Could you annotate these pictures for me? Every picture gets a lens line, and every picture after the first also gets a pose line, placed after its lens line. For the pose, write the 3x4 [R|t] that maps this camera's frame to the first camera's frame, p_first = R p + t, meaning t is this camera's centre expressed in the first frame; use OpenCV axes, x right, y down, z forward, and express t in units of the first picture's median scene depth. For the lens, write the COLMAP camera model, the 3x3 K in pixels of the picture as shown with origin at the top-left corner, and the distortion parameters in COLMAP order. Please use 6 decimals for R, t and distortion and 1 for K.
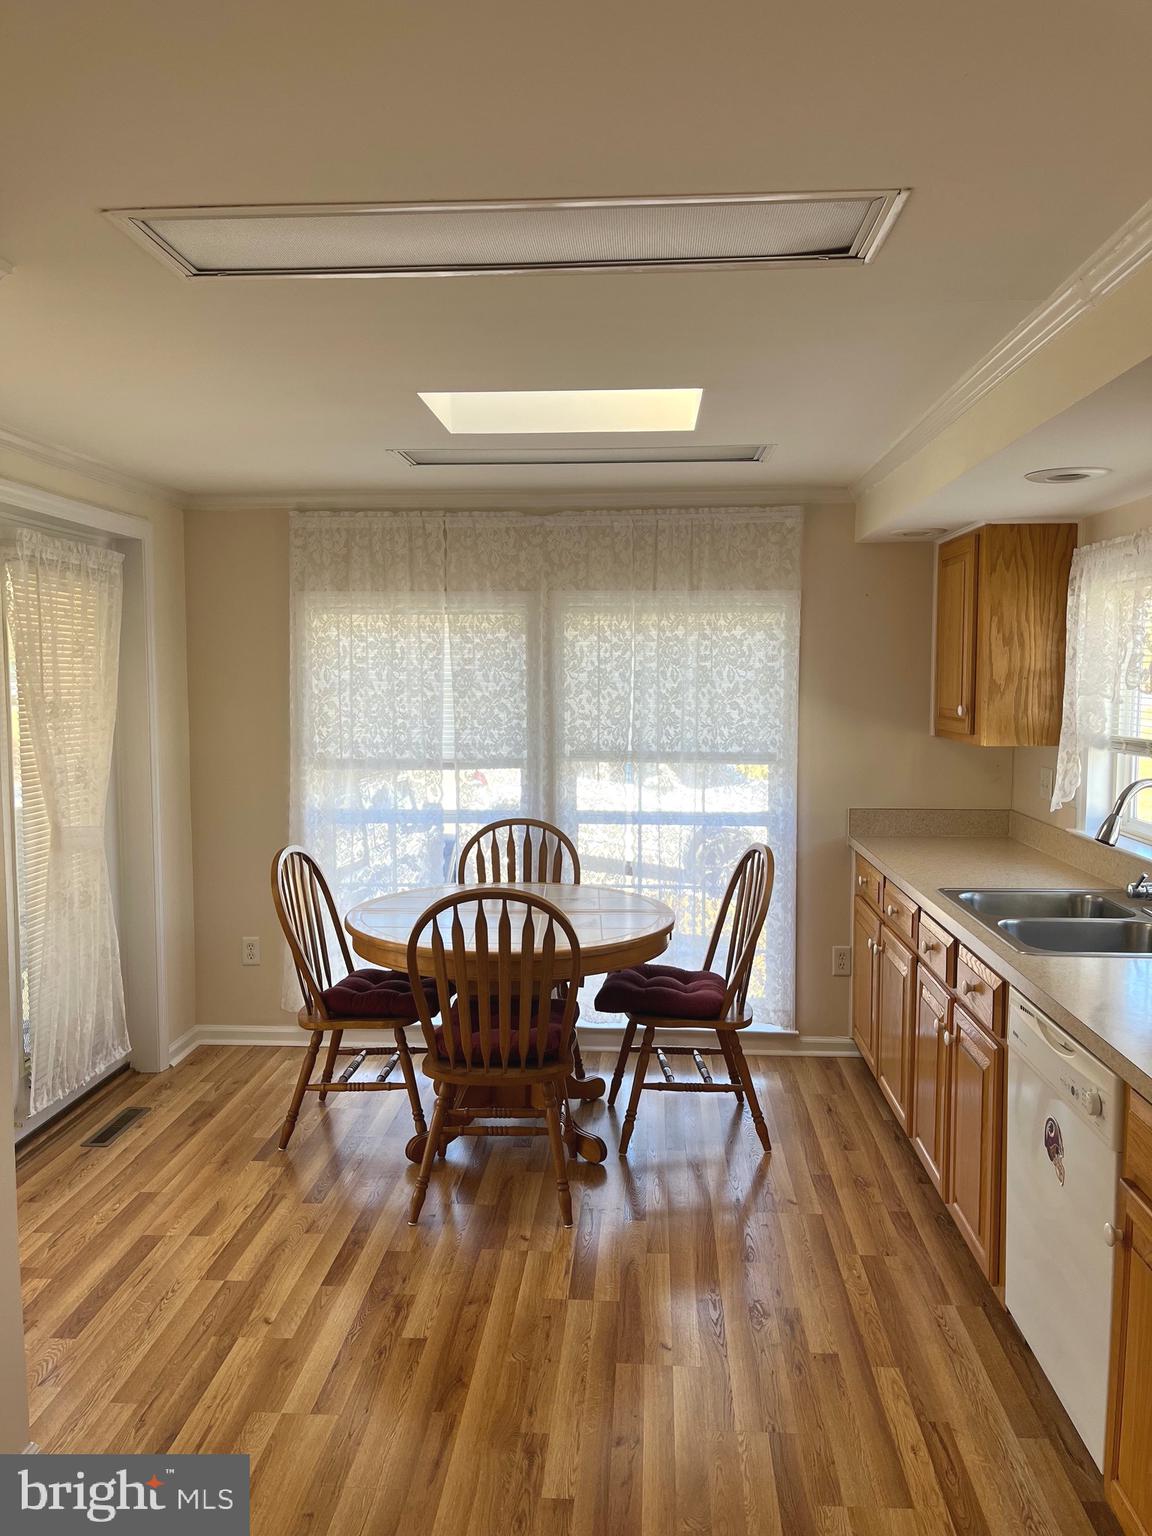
lens RADIAL K [[1175.6, 0, 576.0], [0, 1175.6, 768.0], [0, 0, 1]] dist [0.096753, -0.141324]
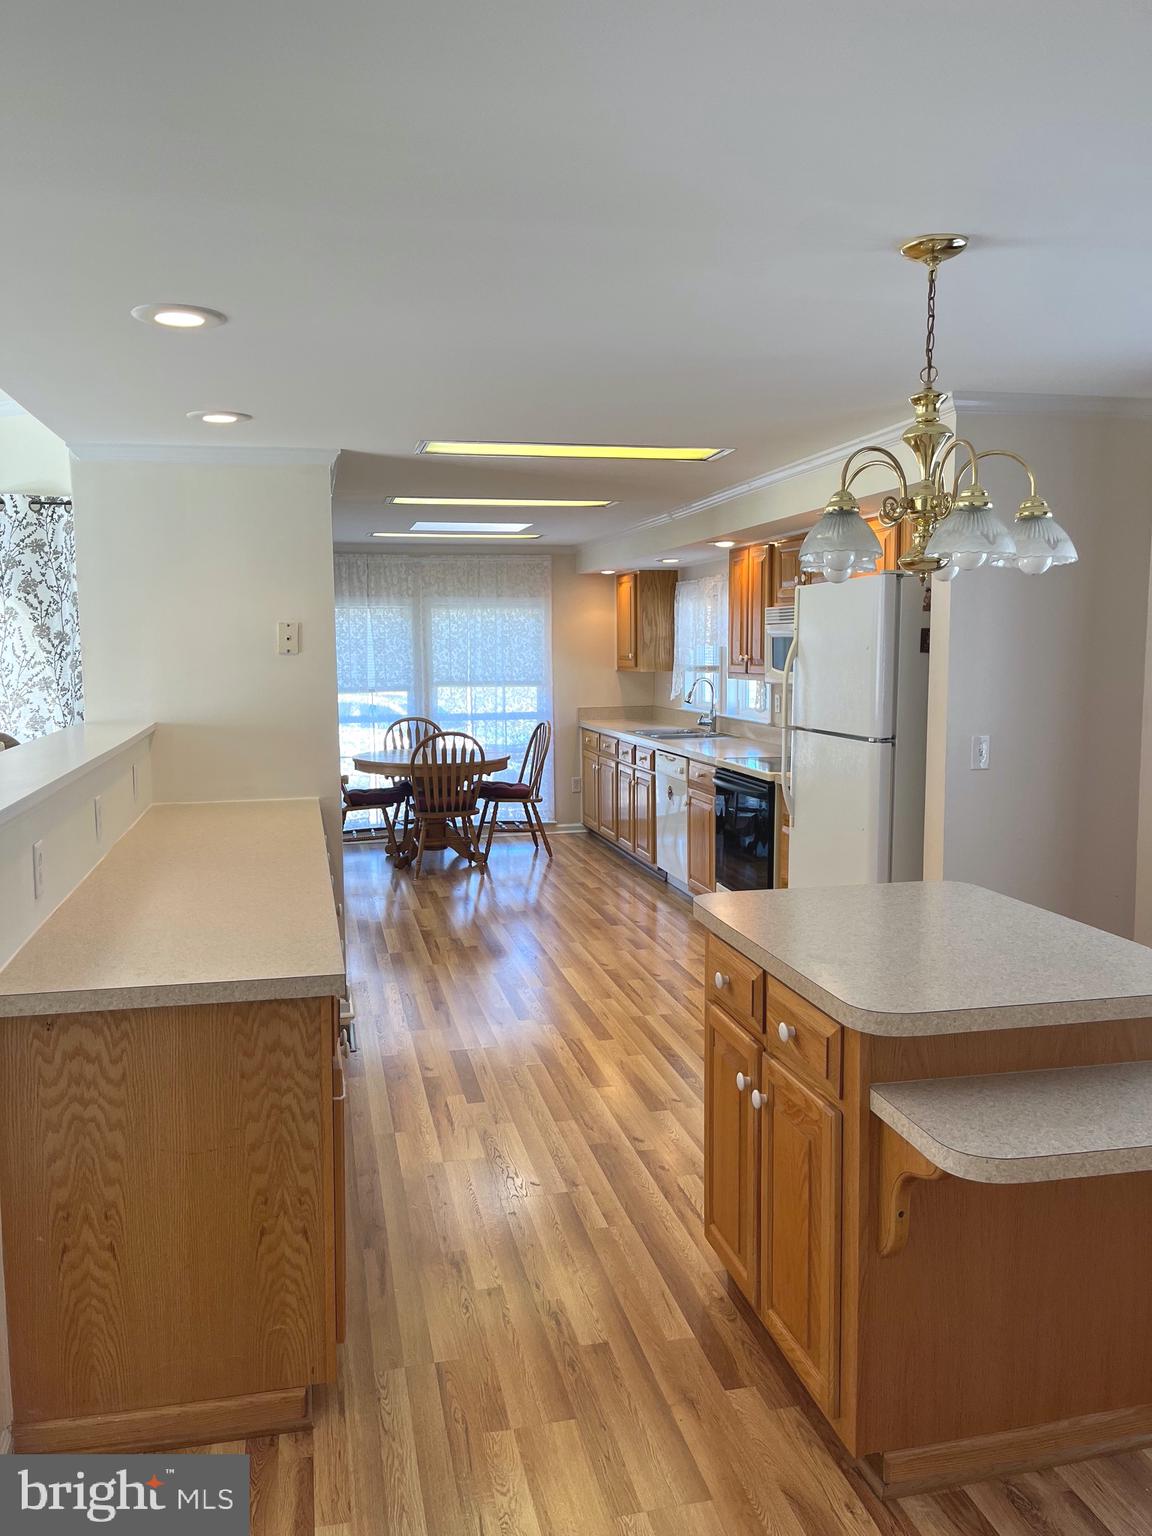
lens RADIAL K [[1175.6, 0, 576.0], [0, 1175.6, 768.0], [0, 0, 1]] dist [0.096753, -0.141324]
pose [[0.955327, -0.041192, 0.292666, -0.358340], [0.033765, 0.998968, 0.030386, 0.076520], [-0.293615, -0.019147, 0.955732, -0.900172]]
